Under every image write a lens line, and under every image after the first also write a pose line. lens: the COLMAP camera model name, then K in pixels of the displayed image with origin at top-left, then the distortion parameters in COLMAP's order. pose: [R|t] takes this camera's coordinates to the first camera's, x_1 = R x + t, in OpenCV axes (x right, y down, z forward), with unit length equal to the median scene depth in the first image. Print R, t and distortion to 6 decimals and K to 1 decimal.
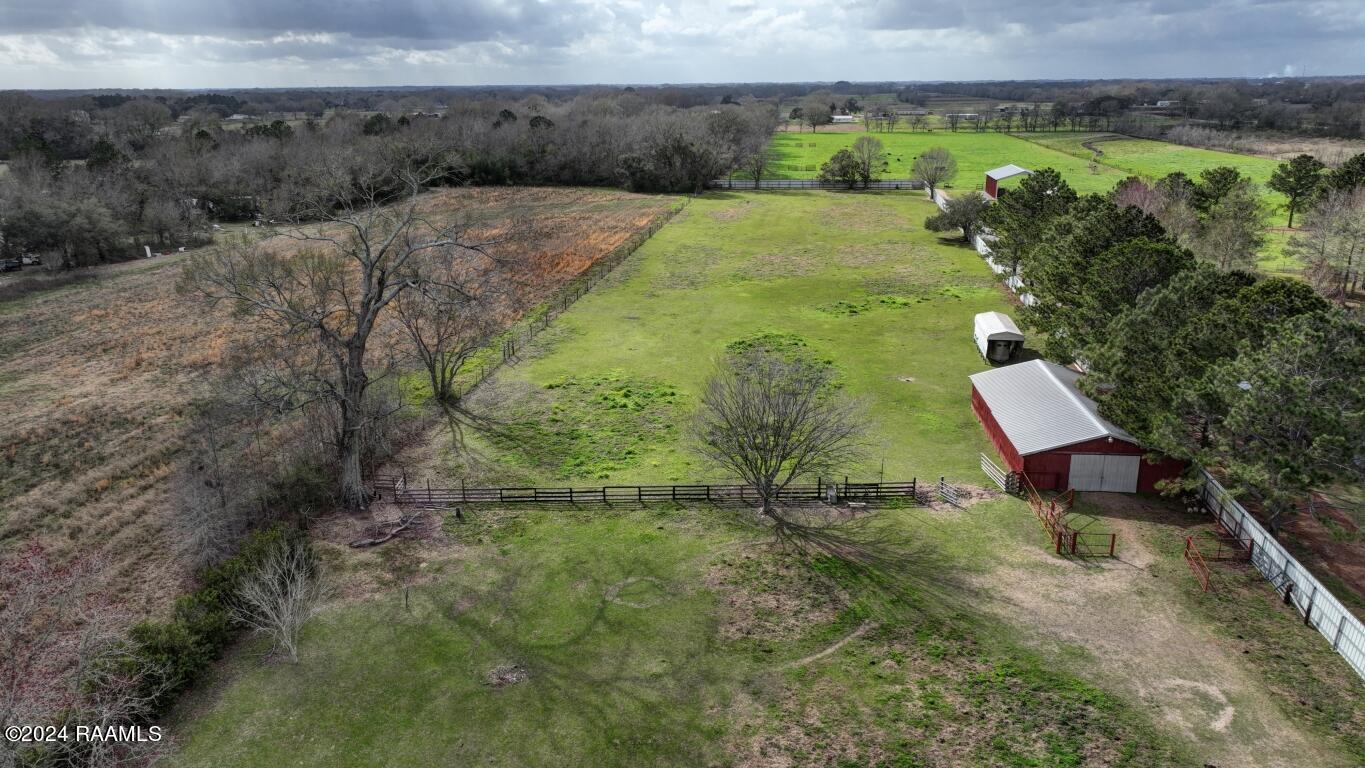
lens RADIAL K [[956.3, 0, 682.5], [0, 956.3, 384.0], [0, 0, 1]] dist [0.003203, 0.002946]
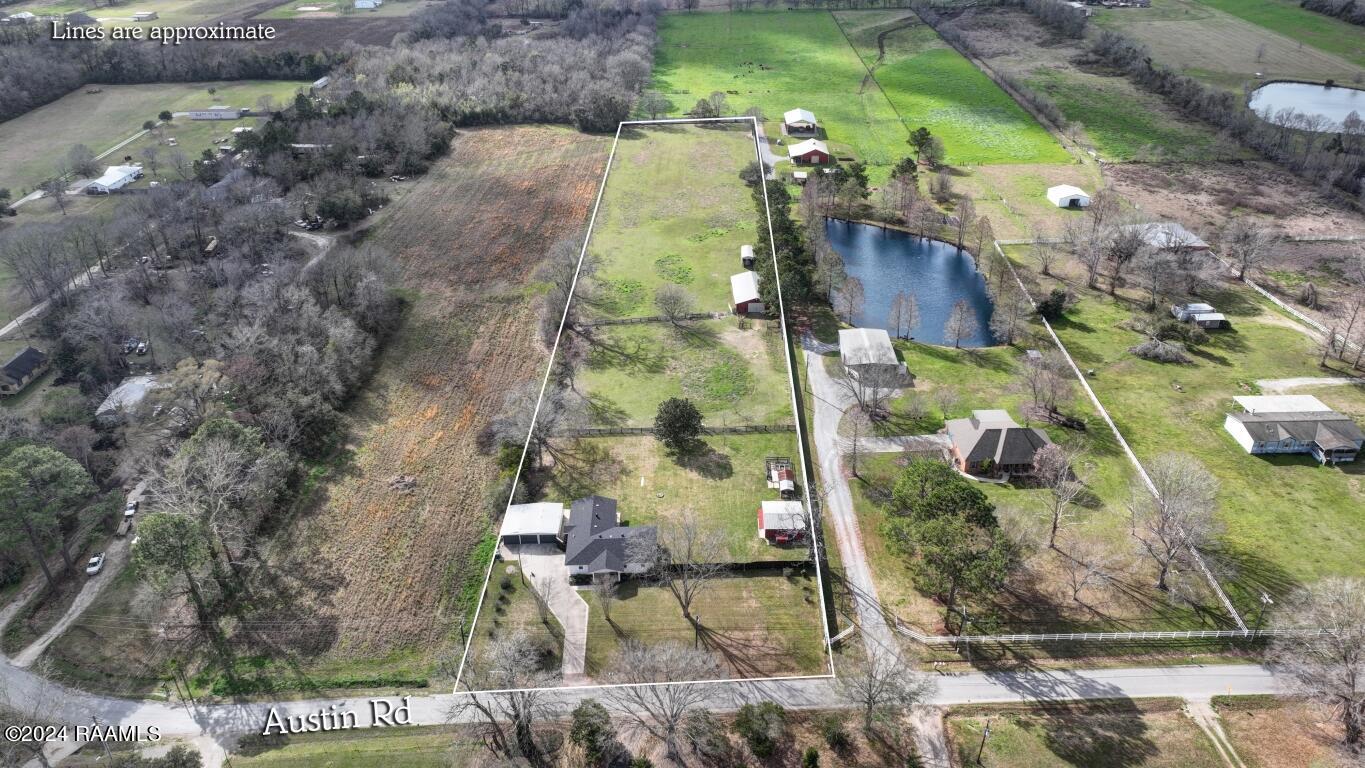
lens RADIAL K [[956.3, 0, 682.5], [0, 956.3, 384.0], [0, 0, 1]] dist [0.003203, 0.002946]
pose [[0.992591, -0.067704, 0.100888, -0.286760], [0.044443, 0.975130, 0.217132, -0.473068], [-0.113080, -0.211039, 0.970915, -2.888894]]
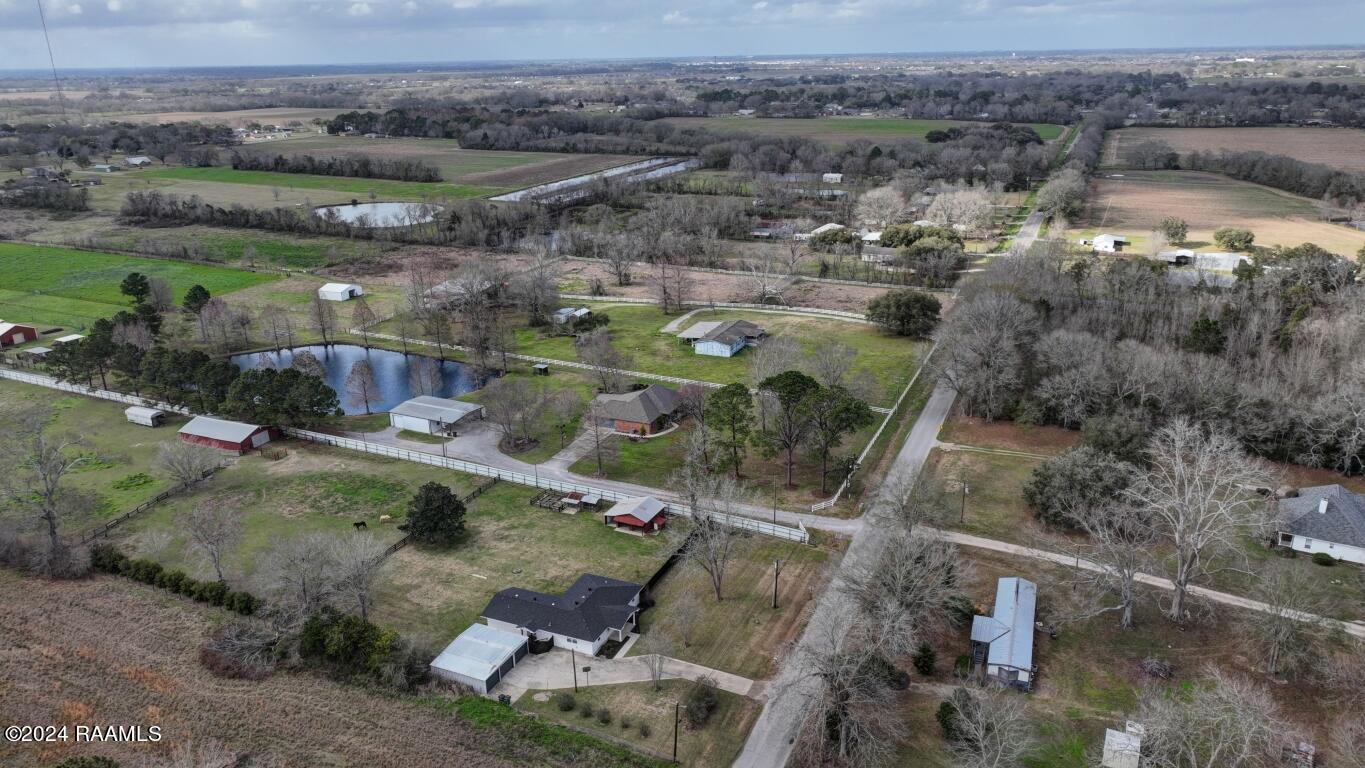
lens RADIAL K [[956.3, 0, 682.5], [0, 956.3, 384.0], [0, 0, 1]] dist [0.003203, 0.002946]
pose [[0.312373, -0.309305, 0.898195, -1.940487], [0.300553, 0.929117, 0.215428, -0.343412], [-0.901161, 0.202662, 0.383194, -1.538275]]
